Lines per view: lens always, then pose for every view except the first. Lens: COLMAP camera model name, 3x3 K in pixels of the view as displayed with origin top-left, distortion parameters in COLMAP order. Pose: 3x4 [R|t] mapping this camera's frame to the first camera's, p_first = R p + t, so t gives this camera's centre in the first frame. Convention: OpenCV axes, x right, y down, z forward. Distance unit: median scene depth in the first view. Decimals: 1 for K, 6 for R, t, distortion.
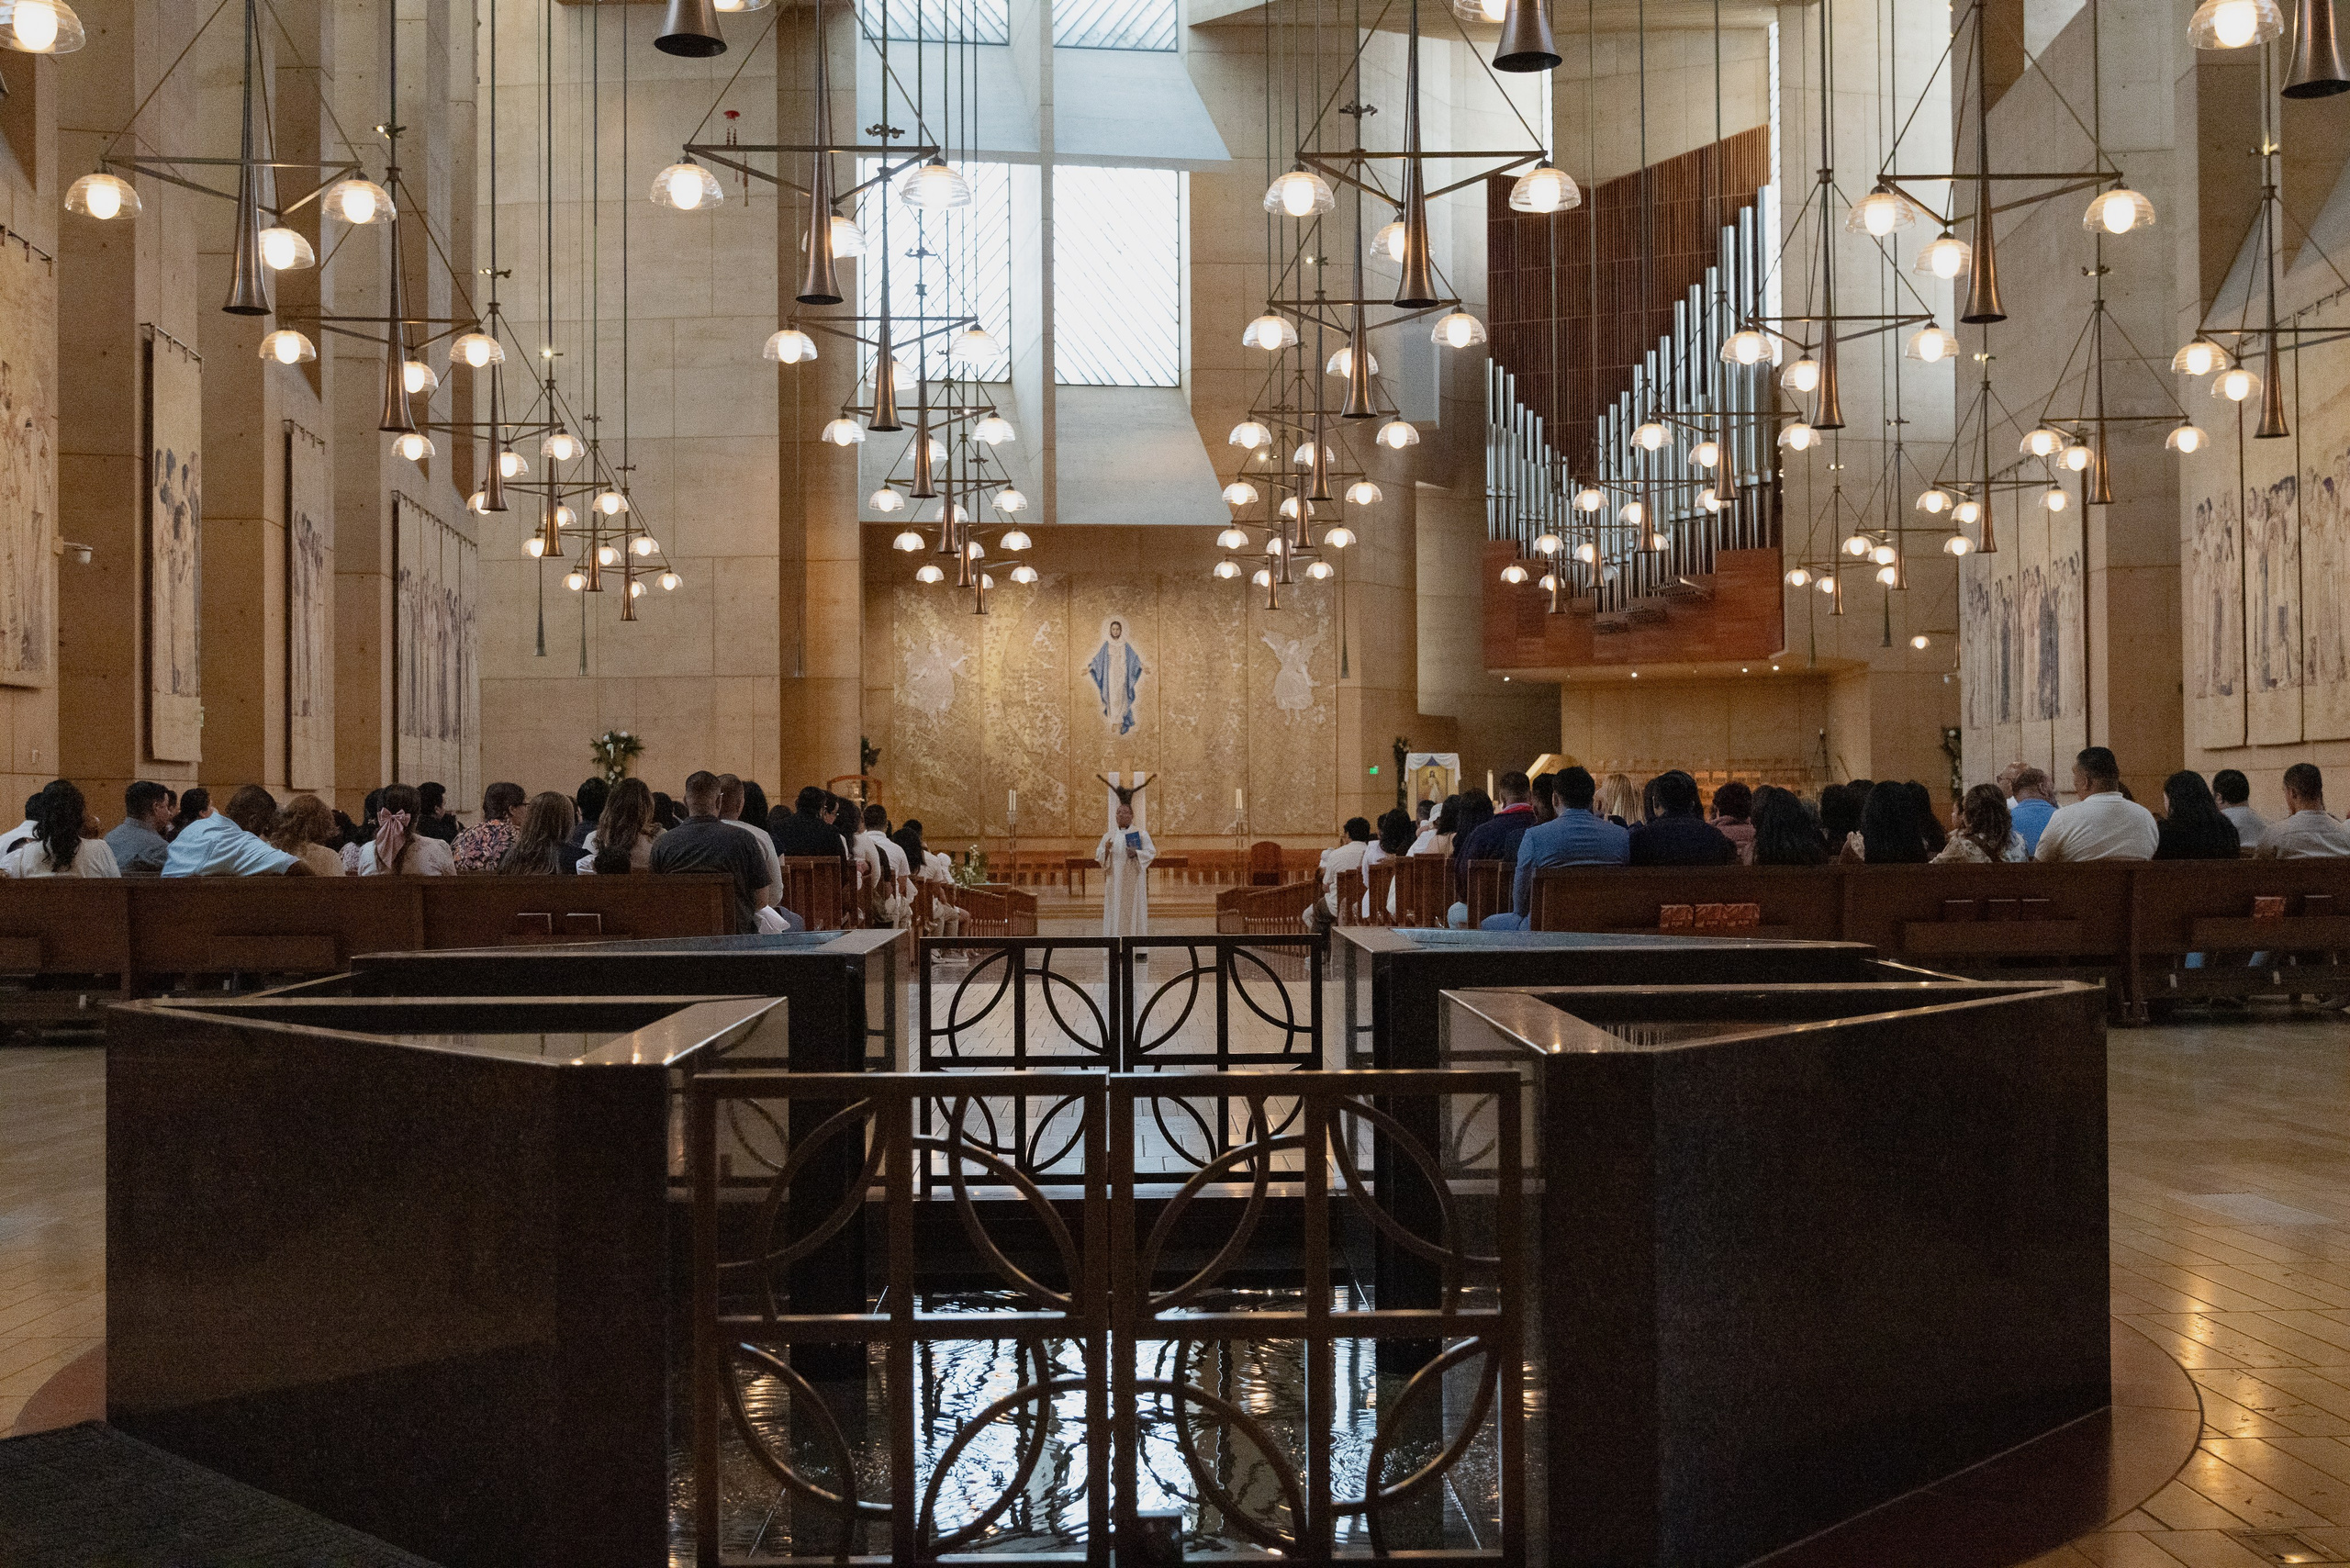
lens RADIAL K [[2519.3, 0, 1173.3], [0, 2519.3, 778.3], [0, 0, 1]] dist [0.001994, 0.000000]
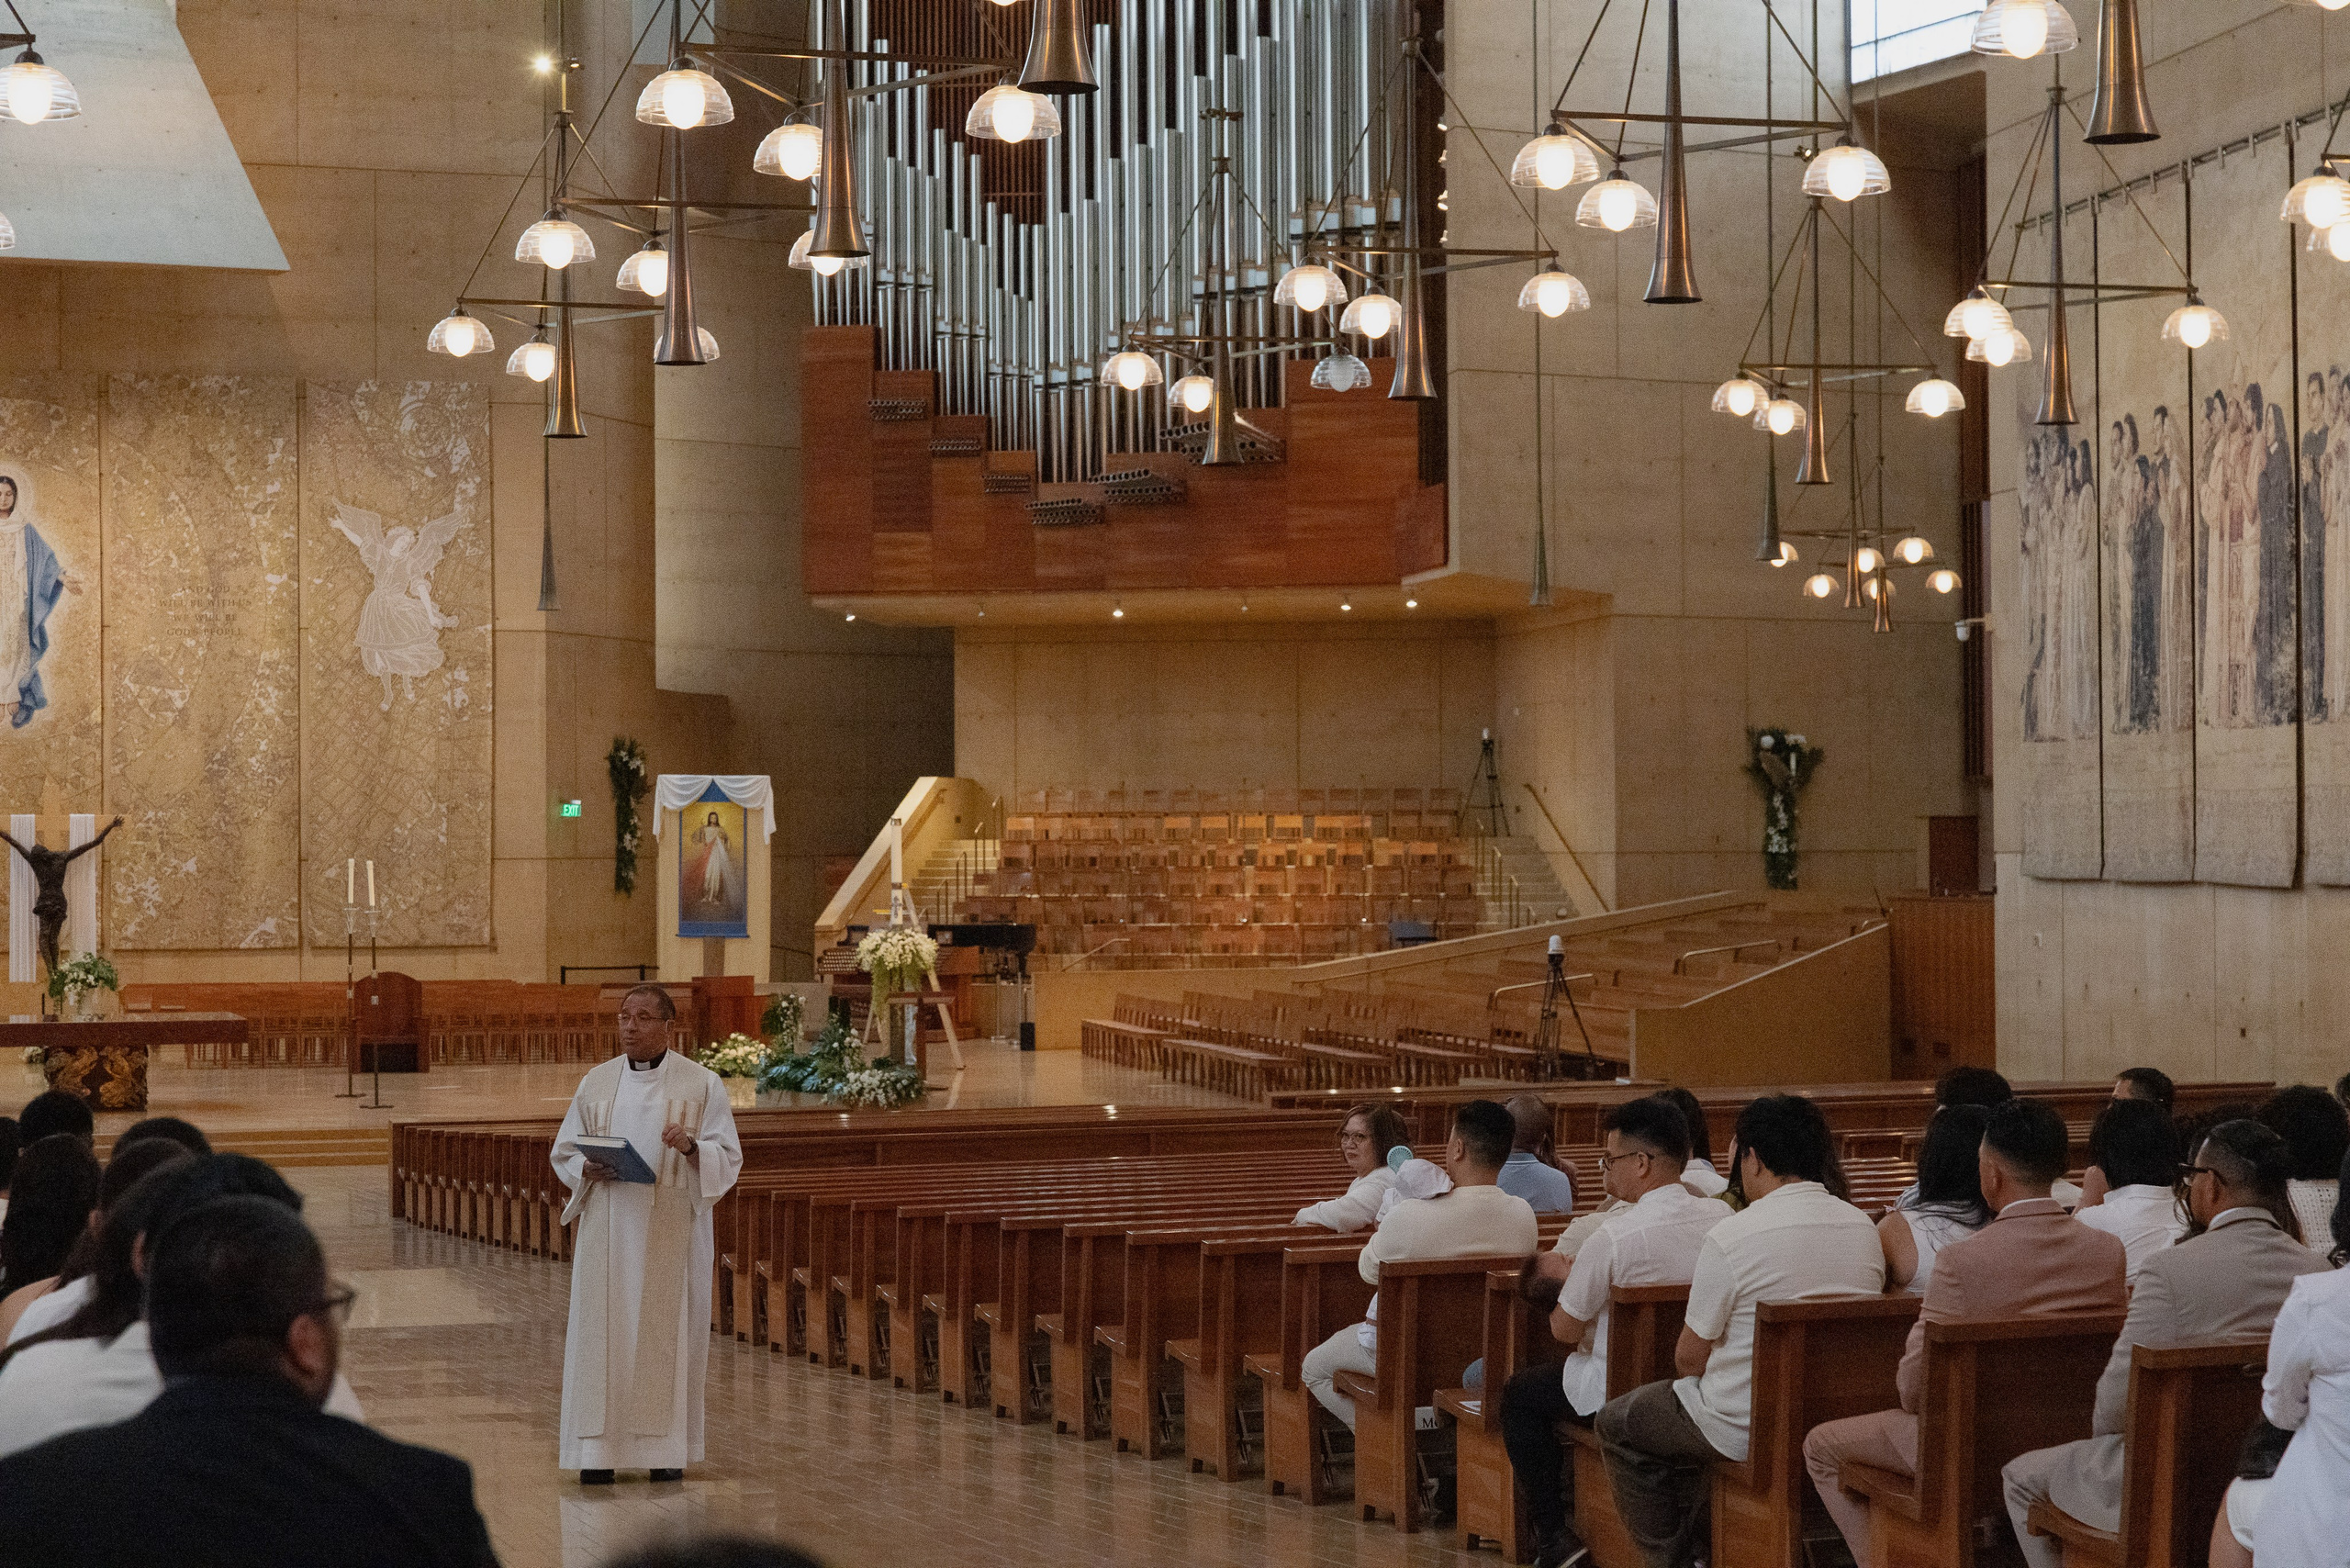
lens RADIAL K [[4598.3, 0, 1176.5], [0, 4598.3, 786.6], [0, 0, 1]] dist [0.020972, 0.000000]
pose [[0.965061, 0.005815, 0.261962, -0.035802], [-0.005007, 0.999980, -0.003752, -0.004725], [-0.261979, 0.002309, 0.965071, 0.149678]]
